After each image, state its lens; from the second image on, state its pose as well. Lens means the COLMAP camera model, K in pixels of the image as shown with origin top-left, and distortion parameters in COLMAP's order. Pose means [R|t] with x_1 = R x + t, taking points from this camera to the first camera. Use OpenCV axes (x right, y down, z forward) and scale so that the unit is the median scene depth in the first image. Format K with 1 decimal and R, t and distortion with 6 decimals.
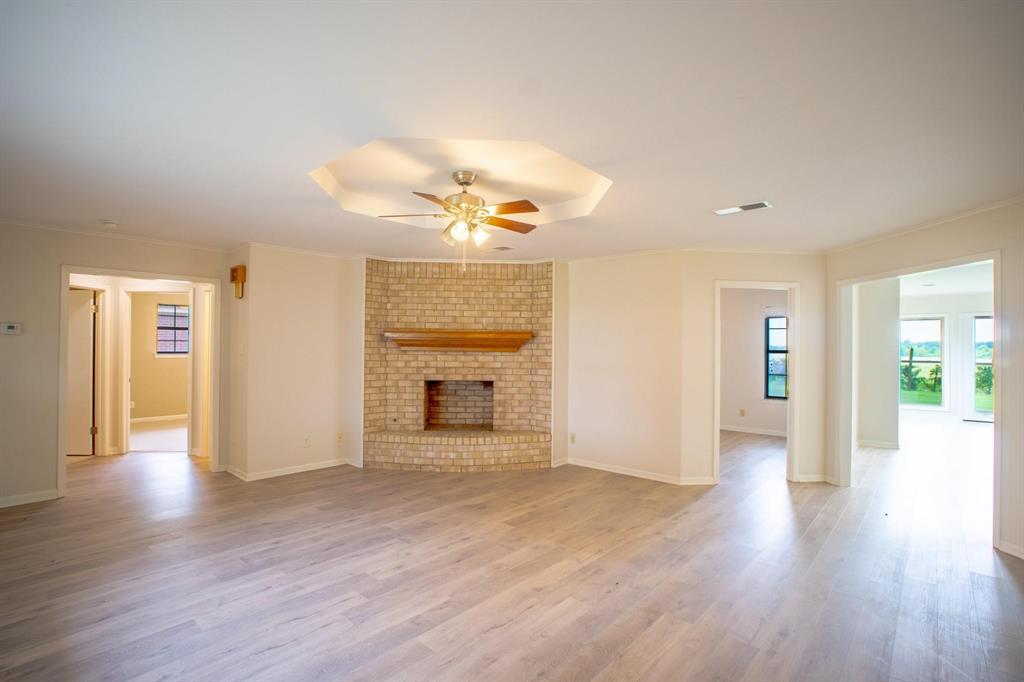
lens RADIAL K [[506.2, 0, 516.5], [0, 506.2, 345.8], [0, 0, 1]] dist [-0.044475, 0.013397]
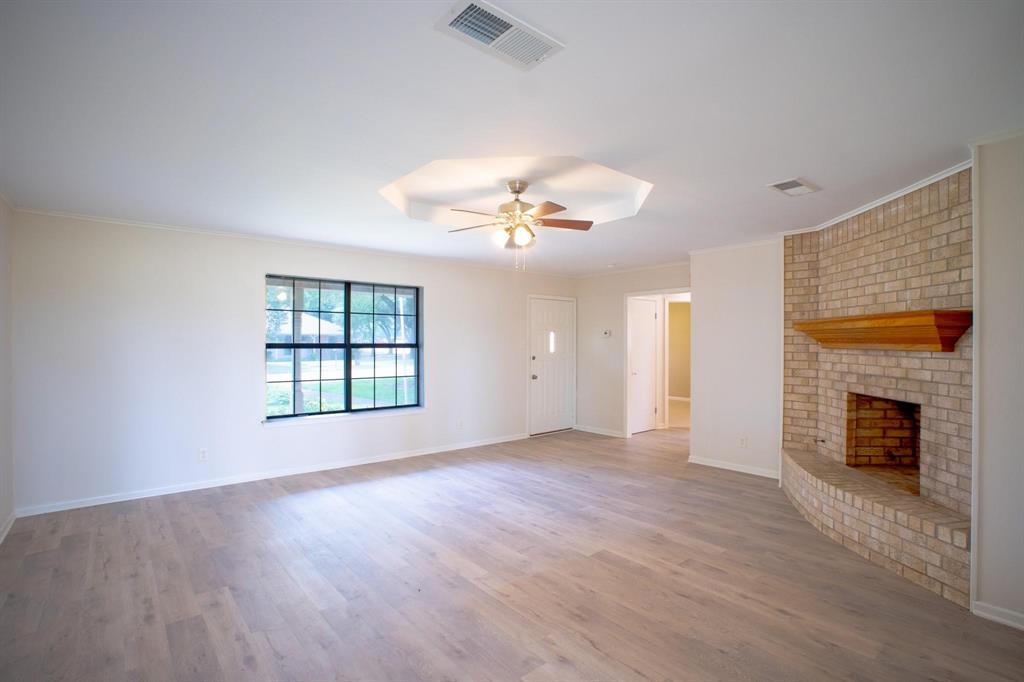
lens RADIAL K [[506.2, 0, 520.6], [0, 506.2, 340.1], [0, 0, 1]] dist [-0.044475, 0.013397]
pose [[-0.147353, -0.012609, -0.989004, 0.563093], [-0.001733, 0.999920, -0.012490, 0.007719], [0.989082, -0.000126, -0.147364, 0.674289]]
